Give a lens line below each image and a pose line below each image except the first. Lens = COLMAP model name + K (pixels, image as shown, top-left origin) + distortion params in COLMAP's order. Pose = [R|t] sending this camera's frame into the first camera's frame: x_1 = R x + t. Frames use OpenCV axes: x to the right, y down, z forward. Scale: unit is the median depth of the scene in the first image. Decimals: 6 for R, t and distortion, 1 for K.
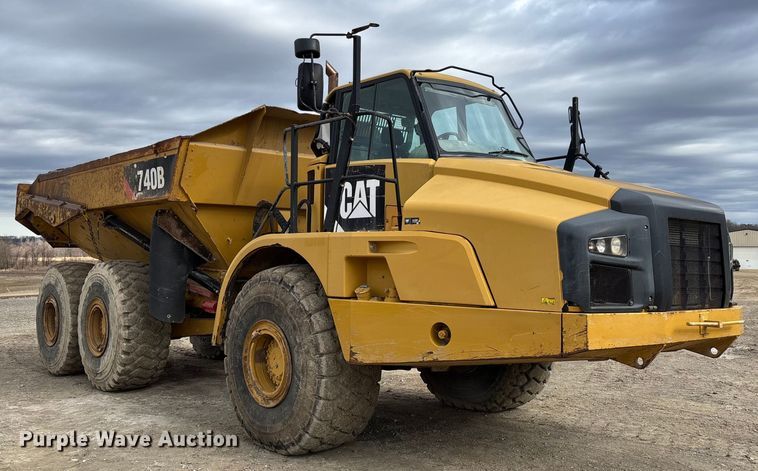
lens RADIAL K [[681.9, 0, 379.1], [0, 681.9, 215.0], [0, 0, 1]] dist [0.001150, 0.086637]
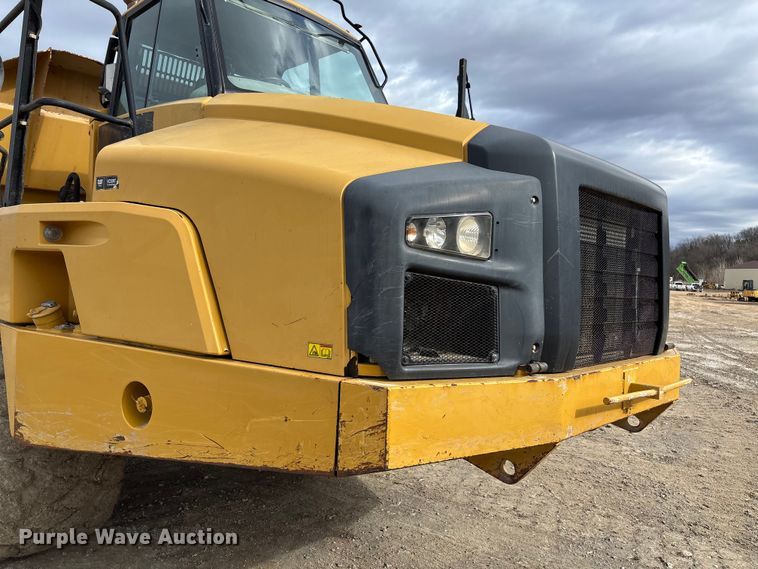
lens RADIAL K [[573.5, 0, 379.0], [0, 573.5, 284.5], [0, 0, 1]] dist [0.061817, -0.004109]
pose [[0.995705, 0.026106, 0.088827, 0.247228], [-0.033619, 0.995885, 0.084165, 0.046419], [-0.086264, -0.086790, 0.992485, 0.602496]]
